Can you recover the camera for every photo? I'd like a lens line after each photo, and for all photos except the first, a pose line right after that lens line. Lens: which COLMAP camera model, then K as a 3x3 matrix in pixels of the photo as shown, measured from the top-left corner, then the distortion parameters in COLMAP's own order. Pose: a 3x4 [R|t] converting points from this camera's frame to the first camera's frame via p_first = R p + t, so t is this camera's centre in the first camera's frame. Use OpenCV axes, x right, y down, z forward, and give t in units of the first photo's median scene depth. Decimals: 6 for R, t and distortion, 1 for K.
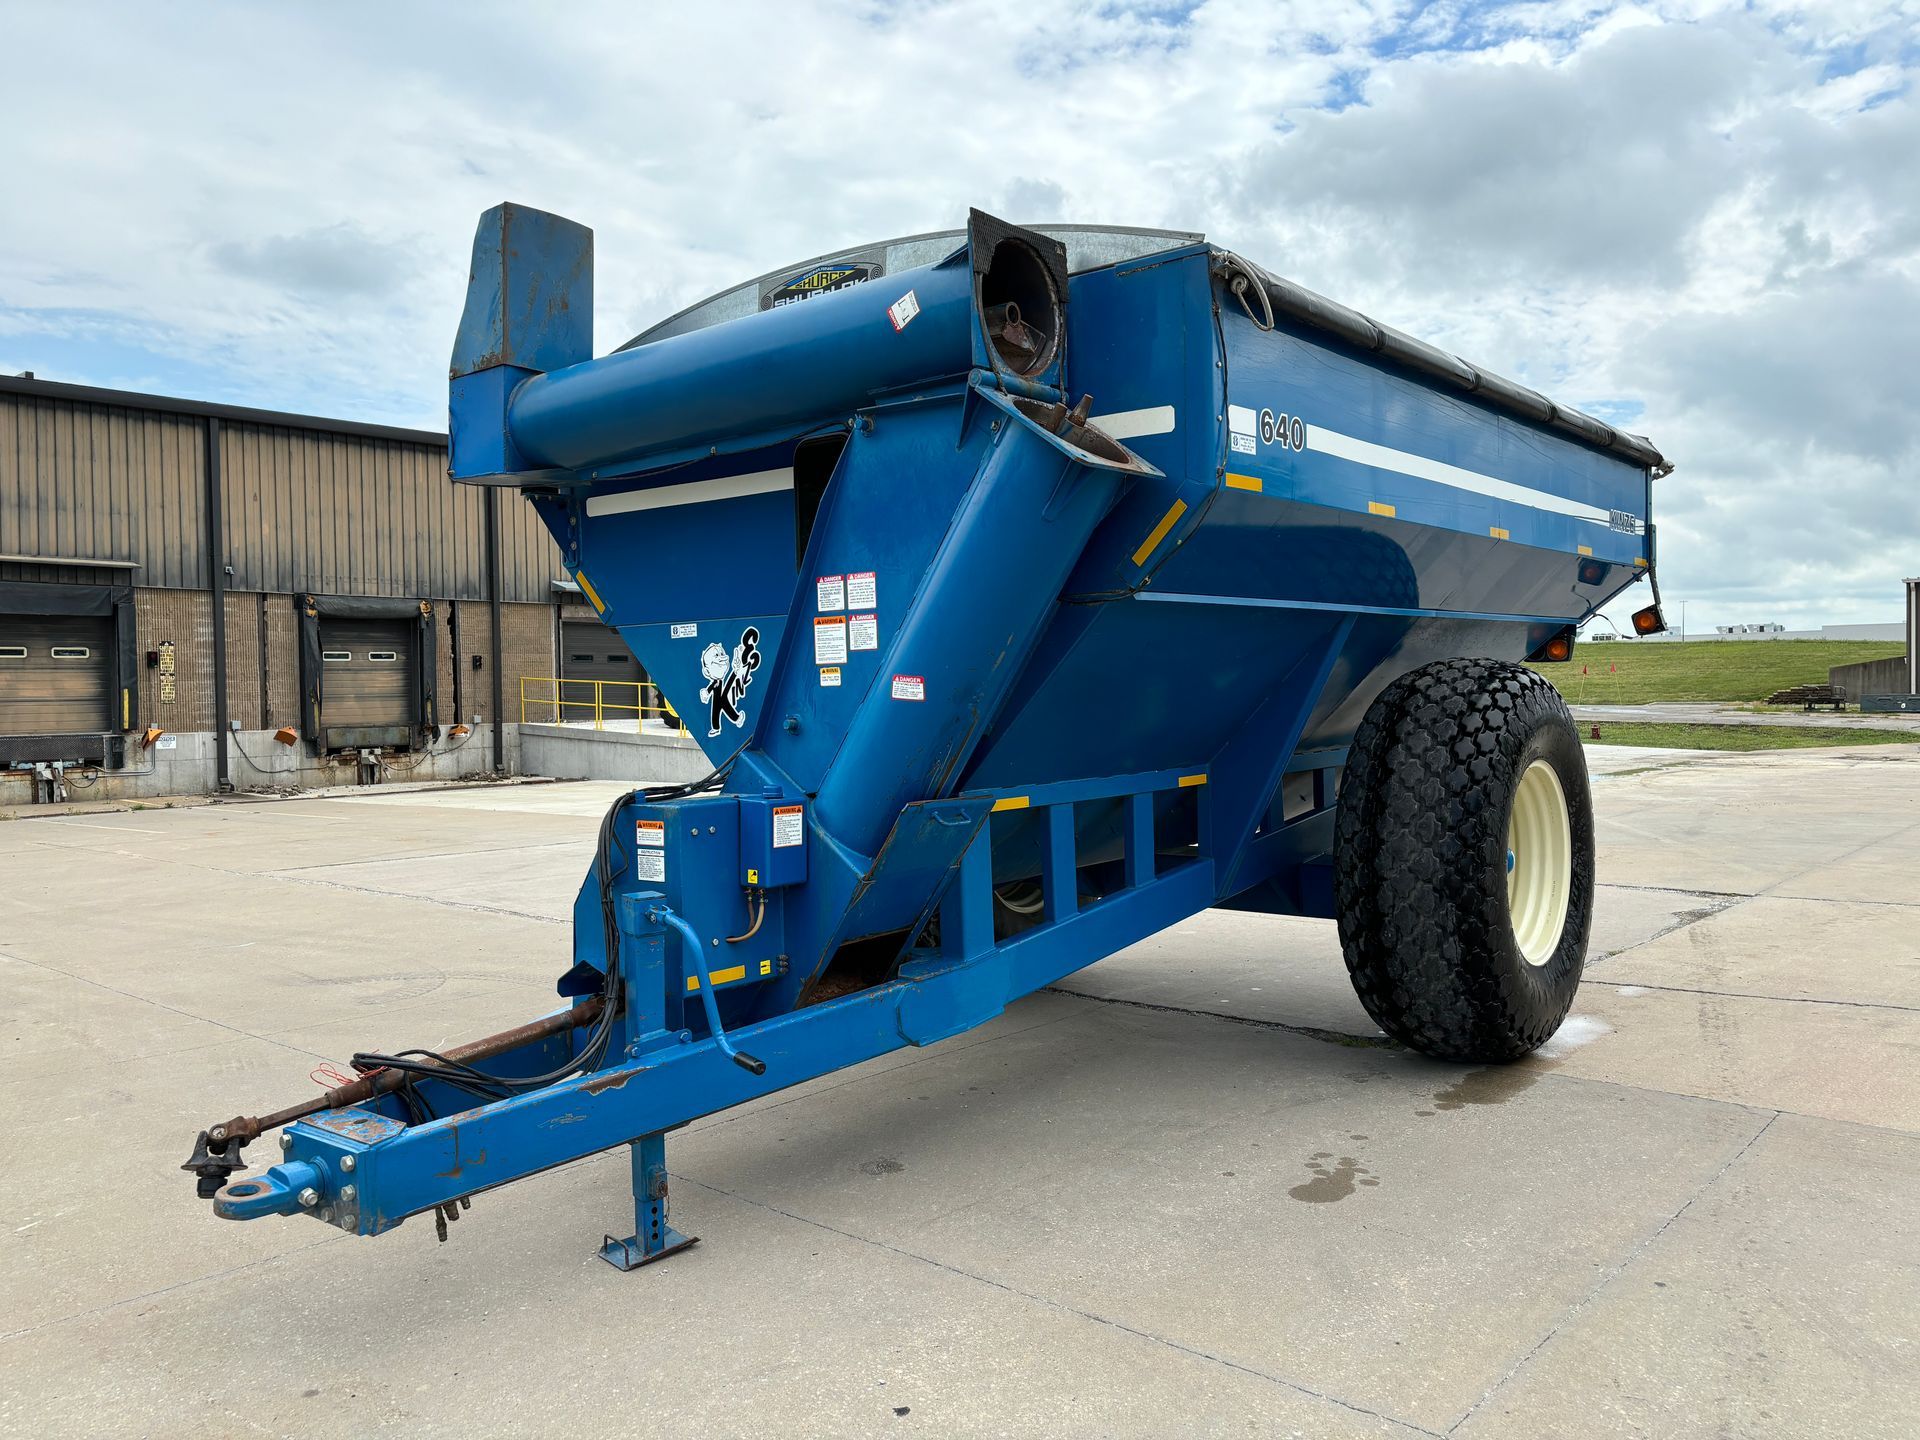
lens RADIAL K [[1442.8, 0, 960.0], [0, 1442.8, 720.0], [0, 0, 1]] dist [0.050681, -0.053486]
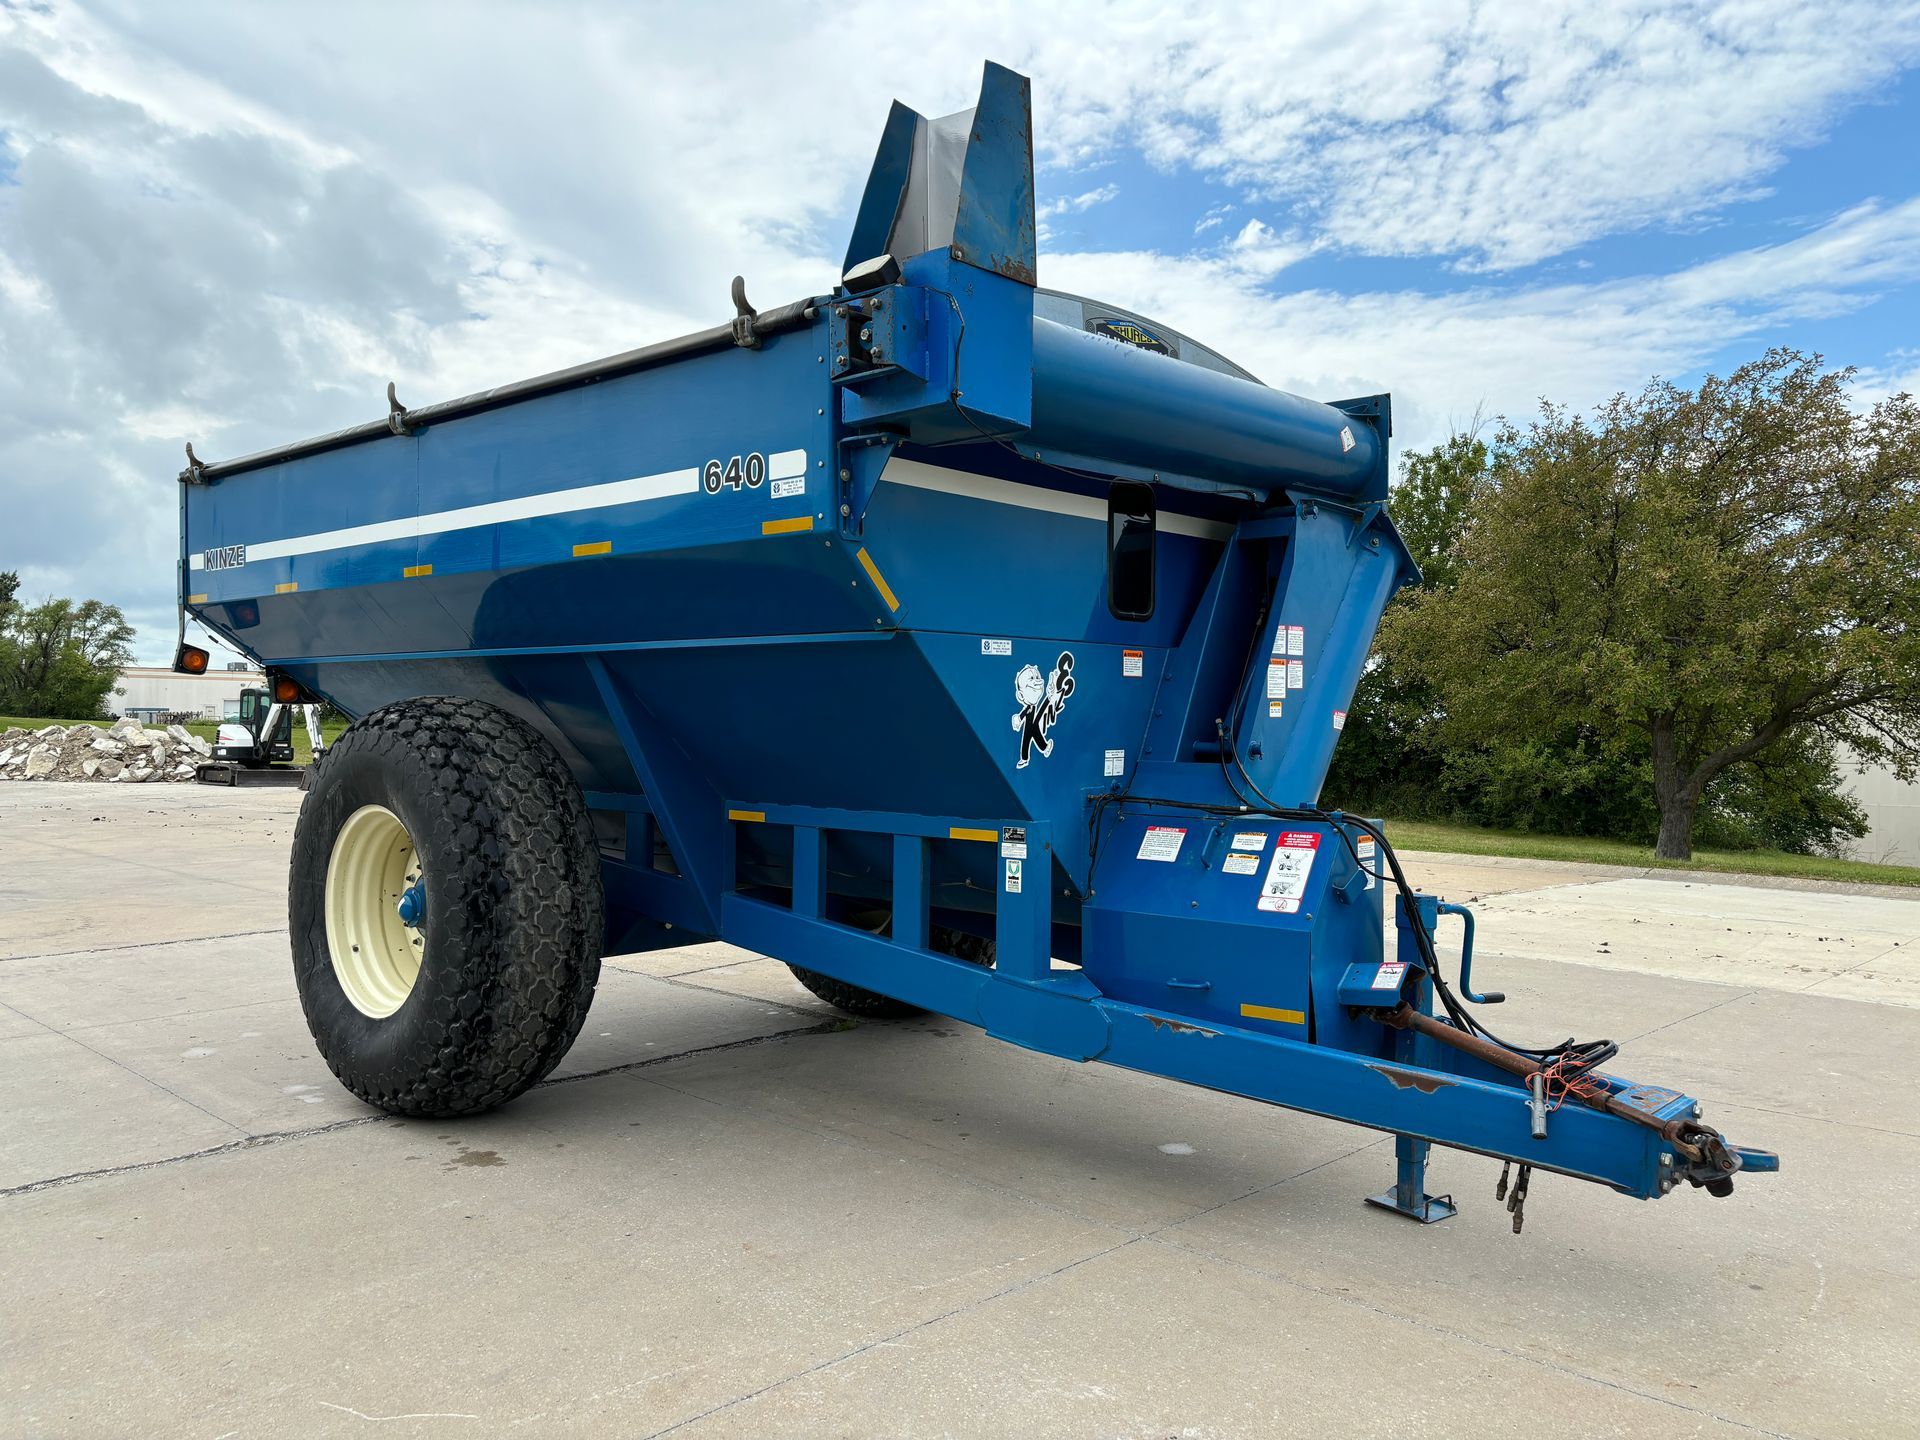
lens RADIAL K [[1442.8, 0, 960.0], [0, 1442.8, 720.0], [0, 0, 1]] dist [0.050681, -0.053486]
pose [[0.057882, 0.022673, 0.998066, -1.095893], [0.015669, 0.999598, -0.023616, 0.002119], [-0.998200, 0.017005, 0.057503, 1.013350]]
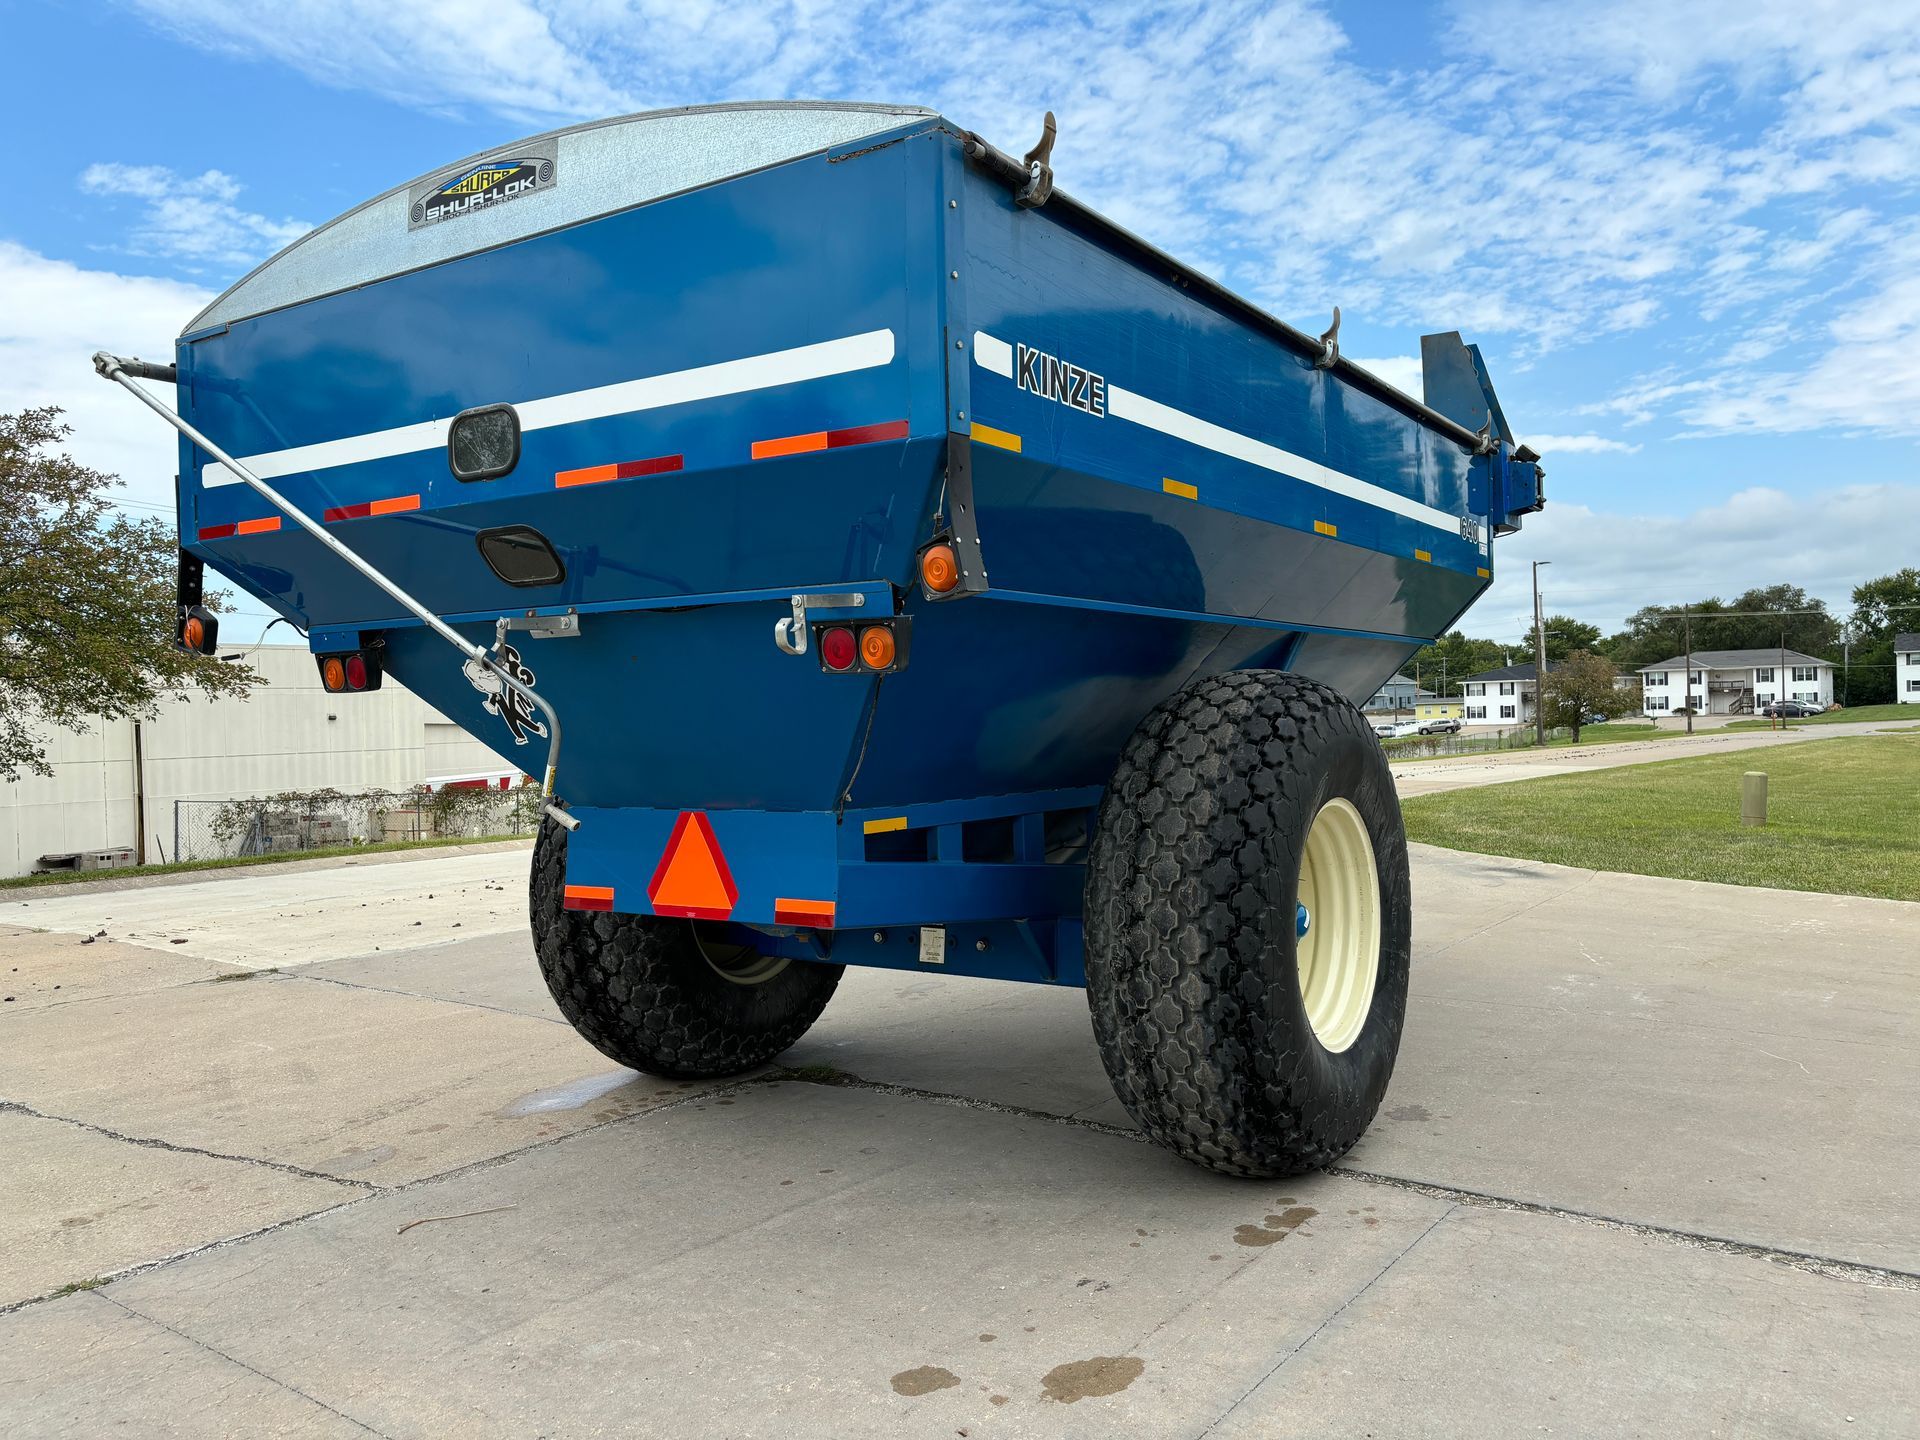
lens RADIAL K [[1455.2, 0, 949.8], [0, 1455.2, 728.5], [0, 0, 1]] dist [0.058541, -0.058146]
pose [[-0.995559, 0.046691, -0.081751, 0.310334], [0.043945, 0.998418, 0.035075, -0.053991], [0.083259, 0.031327, -0.996035, 2.438251]]
